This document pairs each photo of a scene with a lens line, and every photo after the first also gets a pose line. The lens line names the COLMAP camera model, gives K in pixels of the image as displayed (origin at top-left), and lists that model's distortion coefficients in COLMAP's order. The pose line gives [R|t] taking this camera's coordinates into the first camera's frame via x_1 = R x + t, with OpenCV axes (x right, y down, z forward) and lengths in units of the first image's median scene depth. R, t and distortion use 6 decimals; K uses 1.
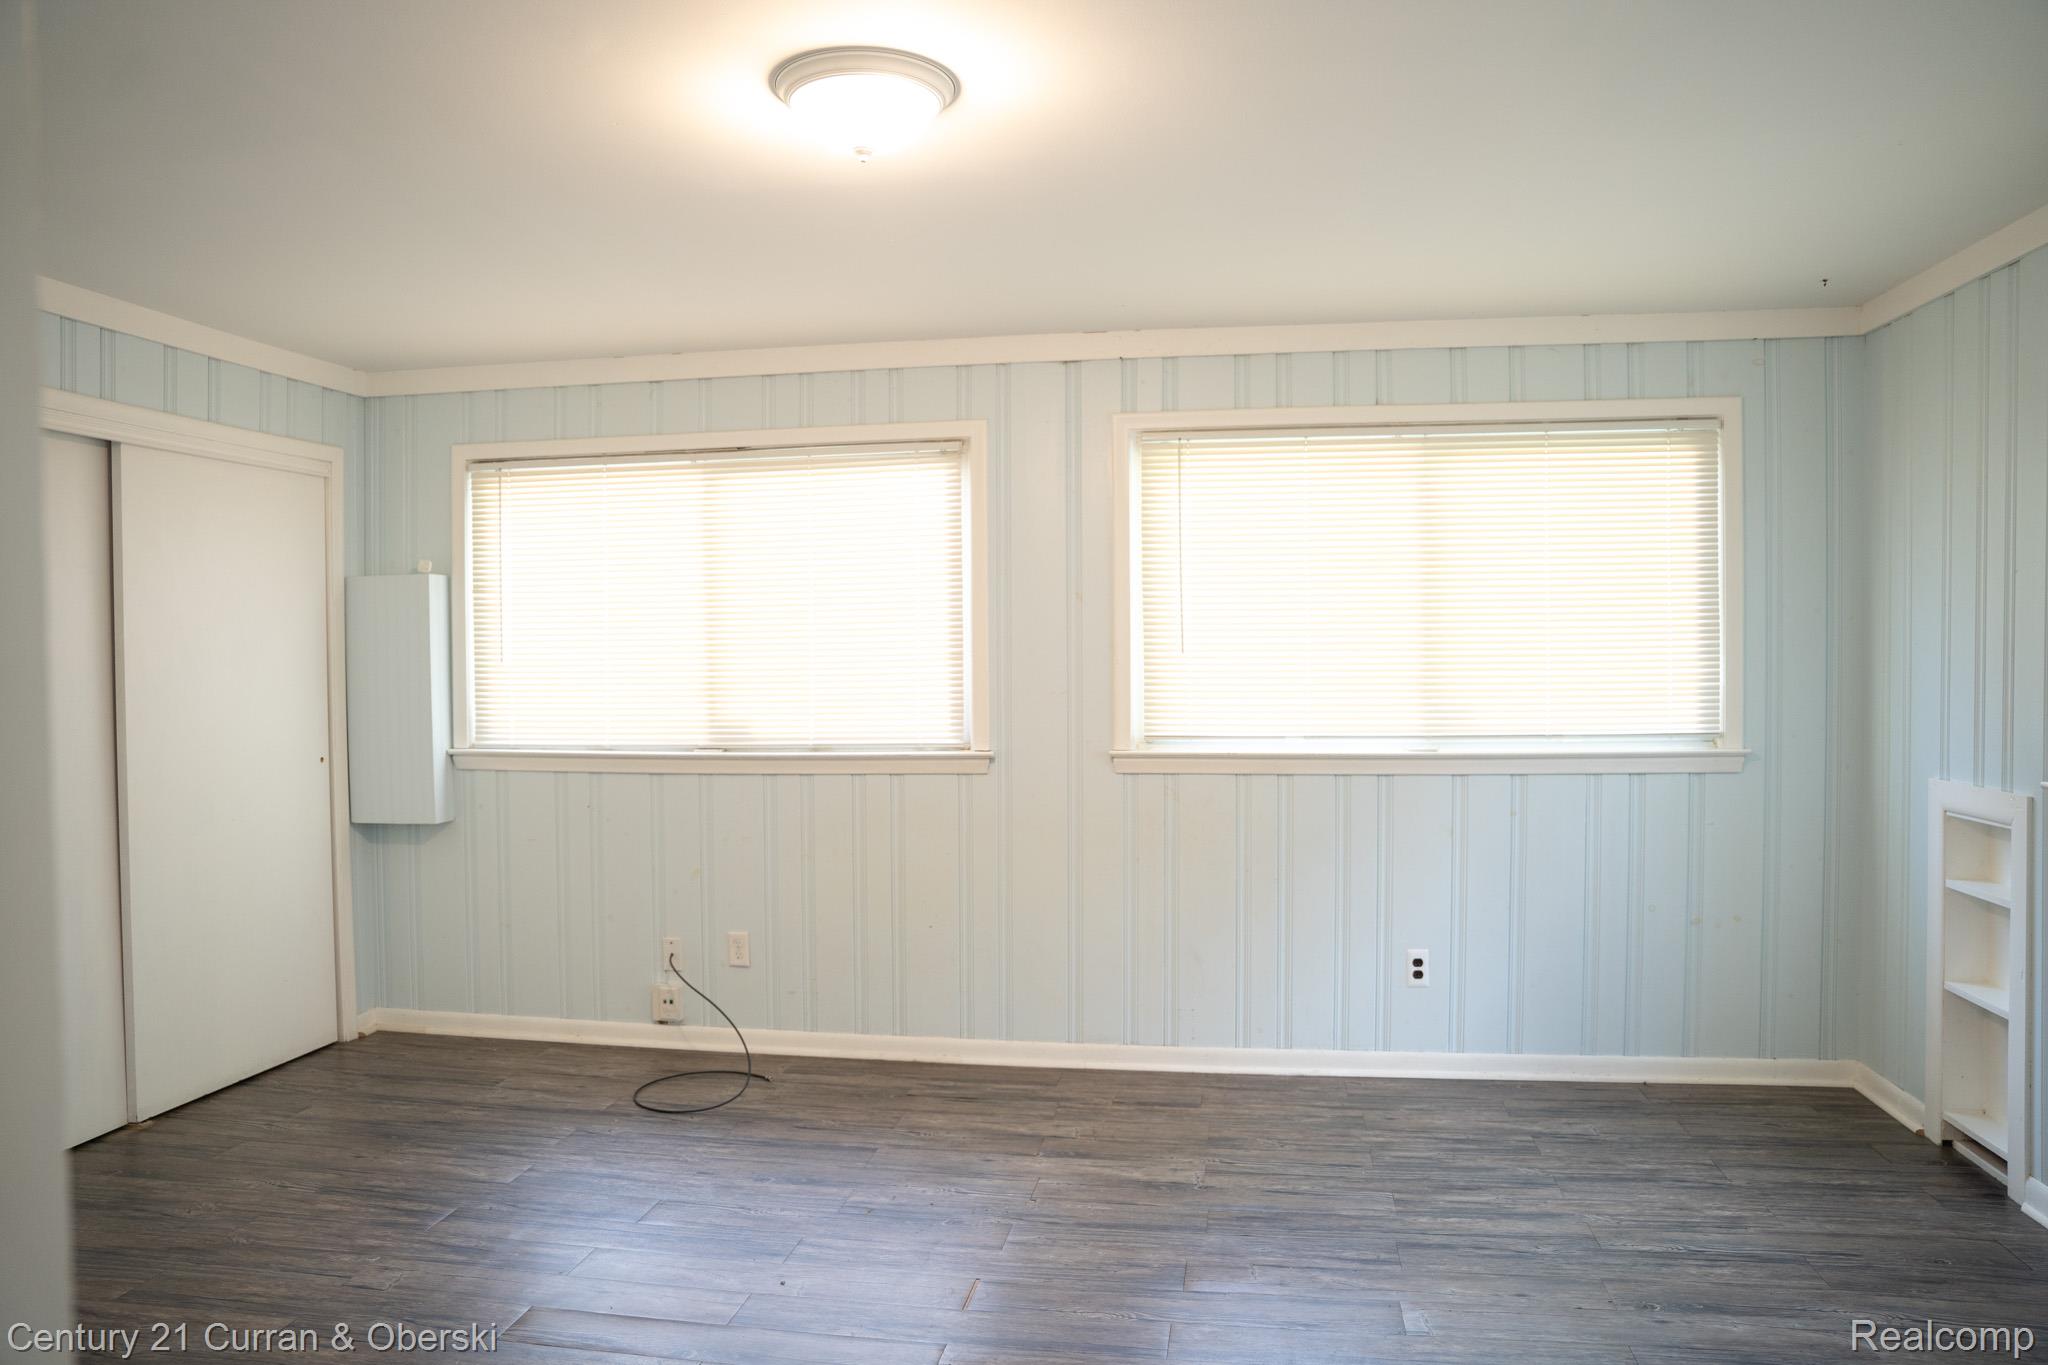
lens RADIAL K [[1405.5, 0, 1020.8], [0, 1405.5, 680.1], [0, 0, 1]] dist [-0.135941, 0.094139]
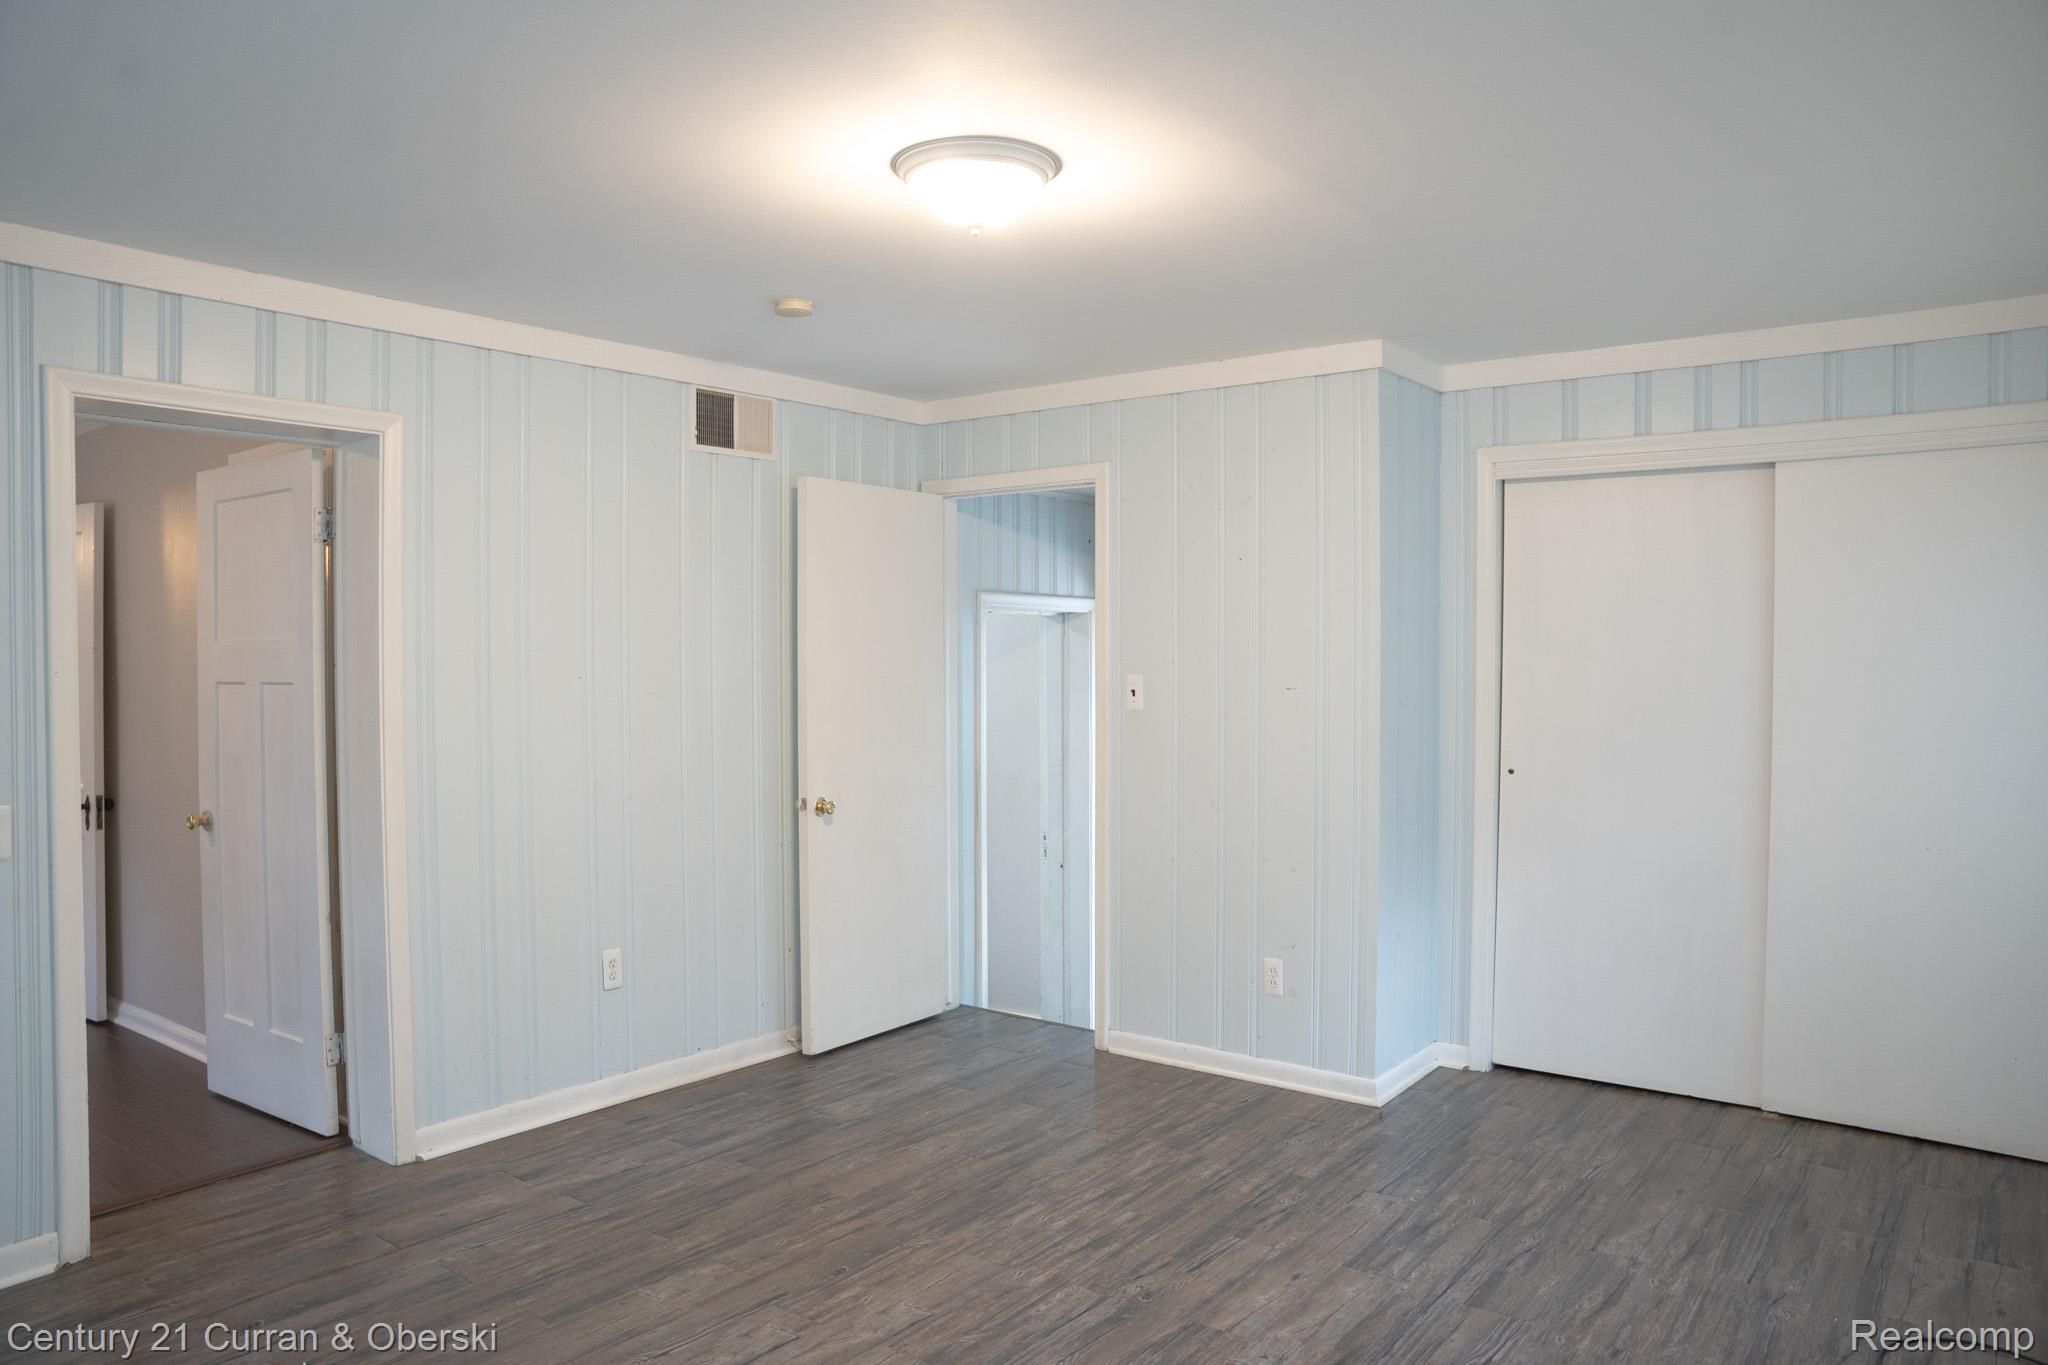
lens RADIAL K [[1405.5, 0, 1017.9], [0, 1405.5, 677.3], [0, 0, 1]] dist [-0.135941, 0.094139]
pose [[-0.470858, 0.024124, -0.881879, 0.533336], [-0.015626, 0.999241, 0.035678, -0.037562], [0.882071, 0.030580, -0.470124, 0.956491]]
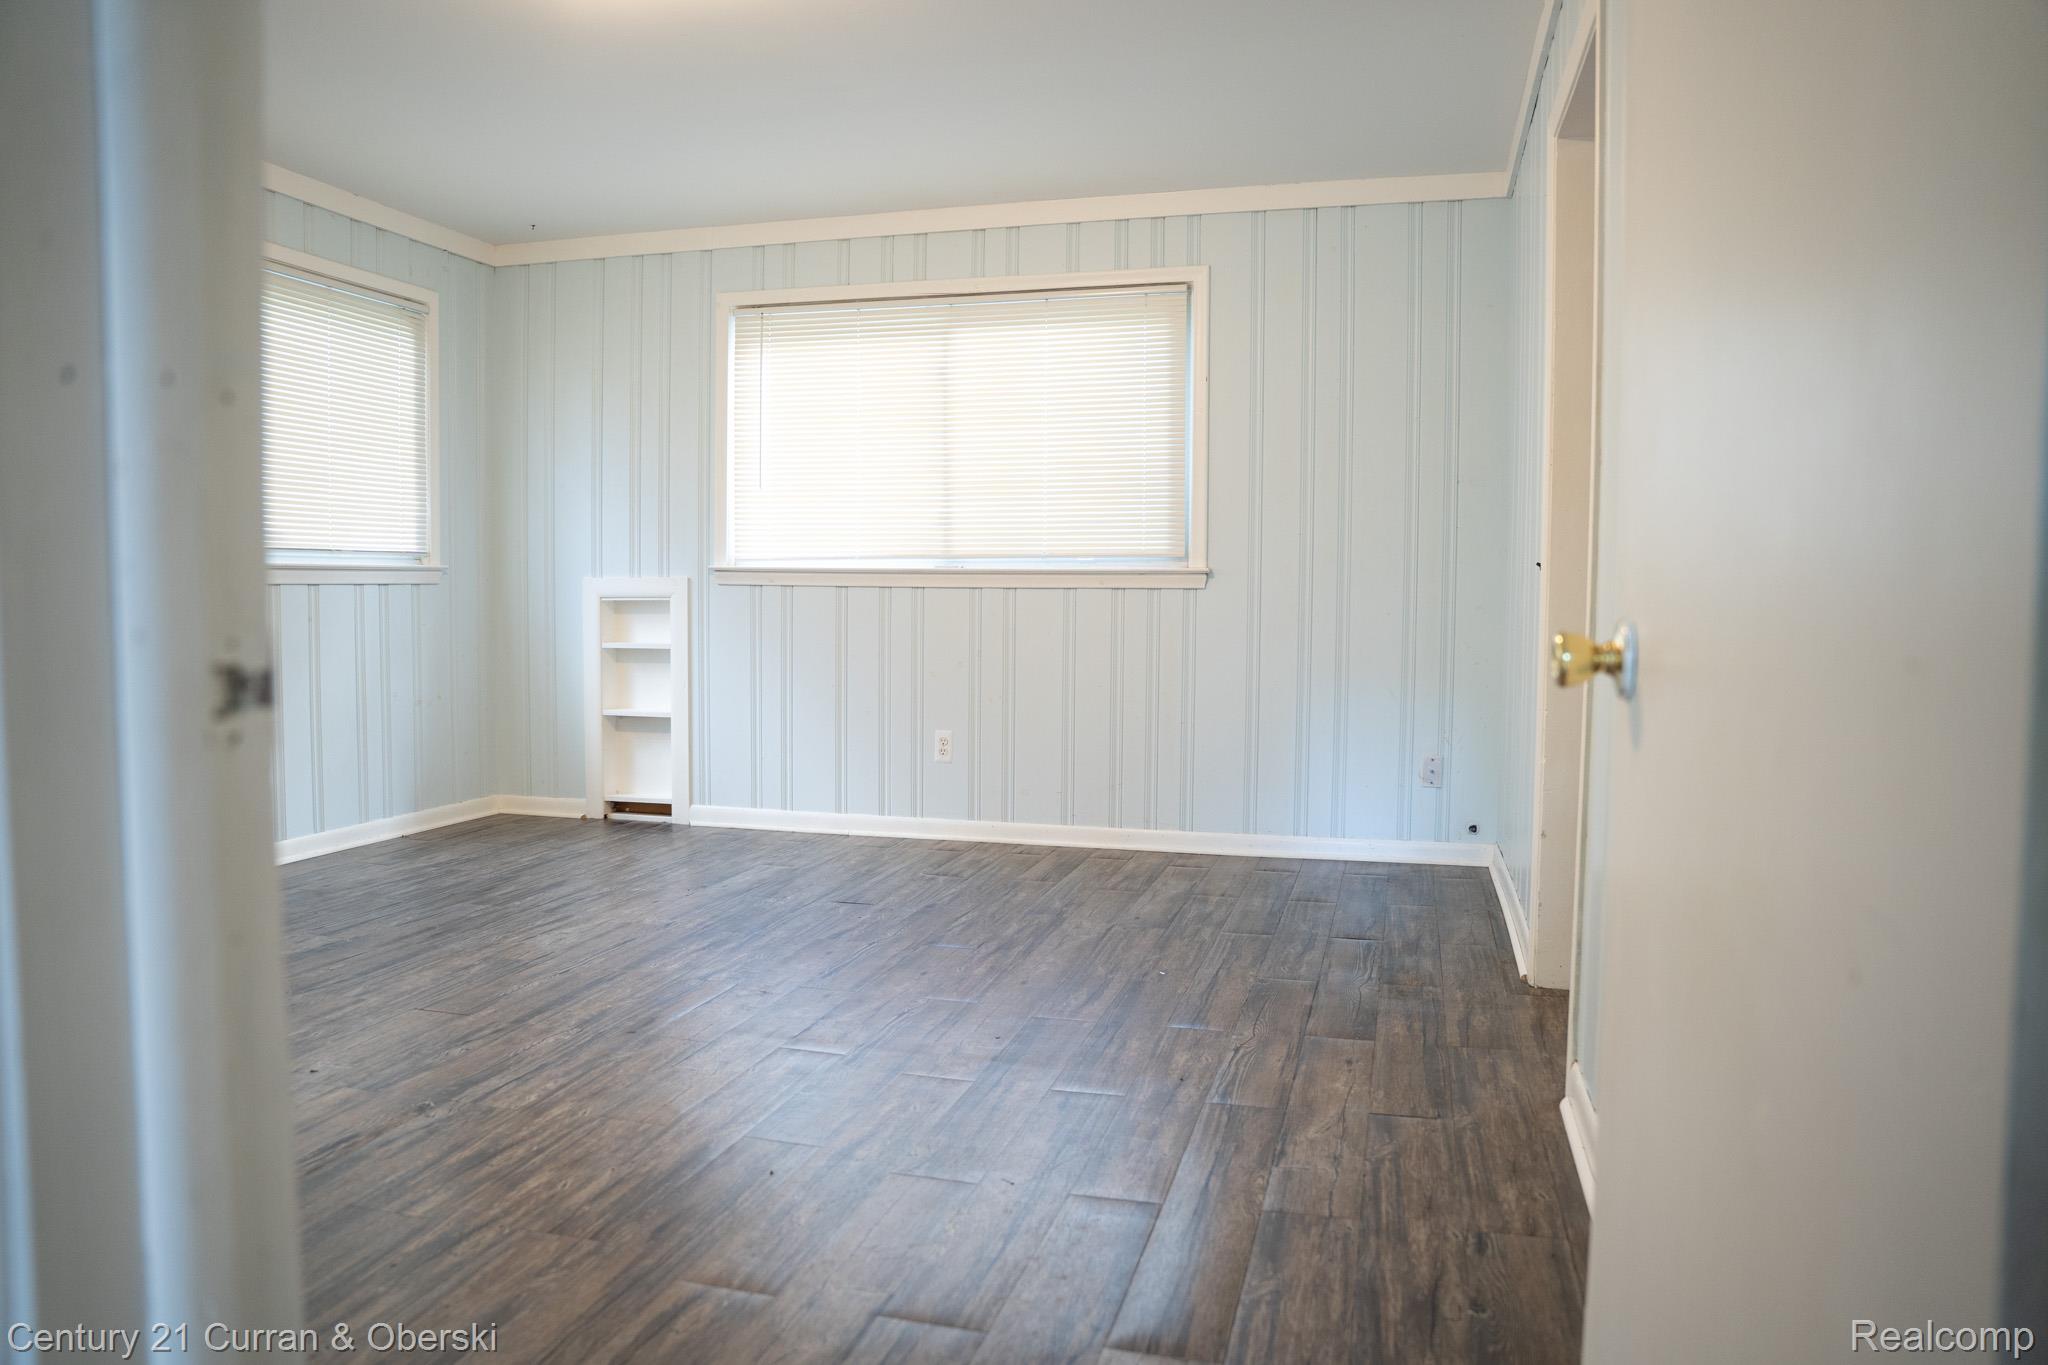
lens RADIAL K [[1405.5, 0, 1020.1], [0, 1405.5, 682.2], [0, 0, 1]] dist [-0.135941, 0.094139]
pose [[0.106553, -0.052396, 0.992926, -0.751428], [0.016518, 0.998566, 0.050921, 0.109347], [-0.994170, 0.010975, 0.107265, 0.327070]]
